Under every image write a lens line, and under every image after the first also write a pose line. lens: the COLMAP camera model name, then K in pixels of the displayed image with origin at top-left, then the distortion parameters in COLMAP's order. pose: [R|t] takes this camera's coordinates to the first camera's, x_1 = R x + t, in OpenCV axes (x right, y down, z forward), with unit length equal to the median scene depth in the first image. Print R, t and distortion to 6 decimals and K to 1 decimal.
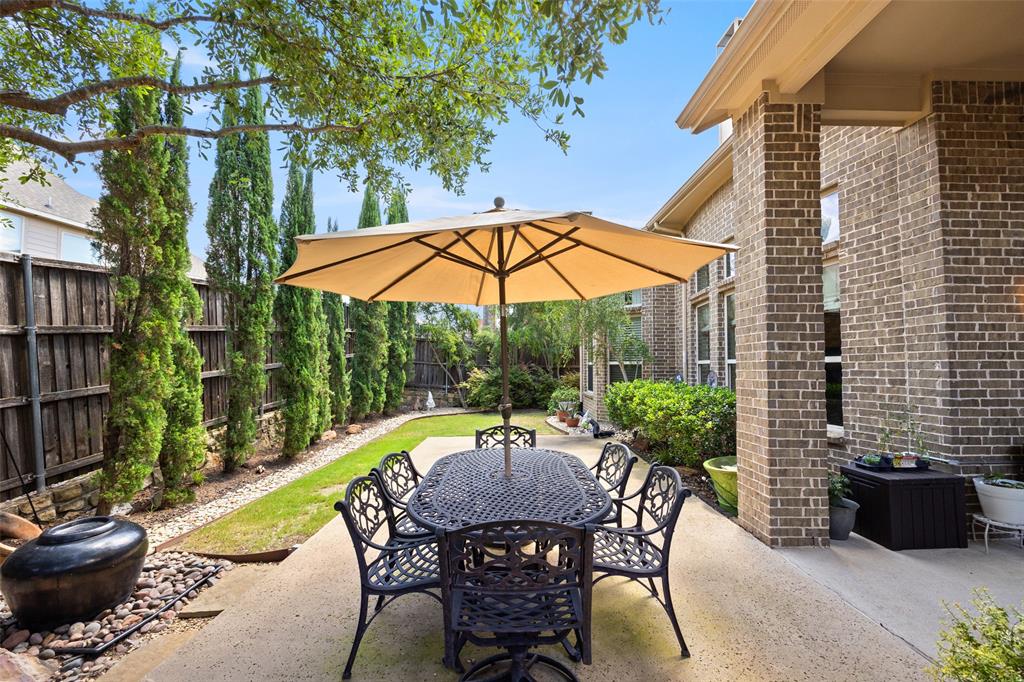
lens RADIAL K [[421.2, 0, 520.2], [0, 421.2, 361.4], [0, 0, 1]] dist [0.000032, 0.000038]
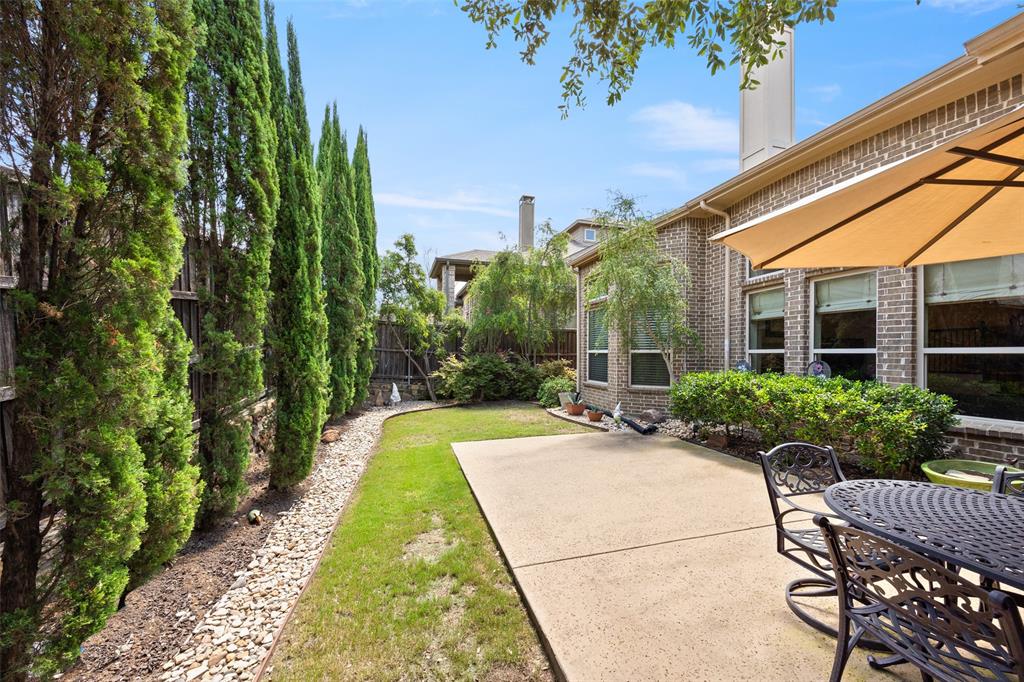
lens RADIAL K [[407.3, 0, 533.7], [0, 407.3, 361.1], [0, 0, 1]] dist [0.001818, 0.000281]
pose [[0.962667, -0.001685, 0.270683, -0.281732], [-0.006810, 0.999513, 0.030442, -0.000442], [-0.270602, -0.031149, 0.962187, 0.222277]]
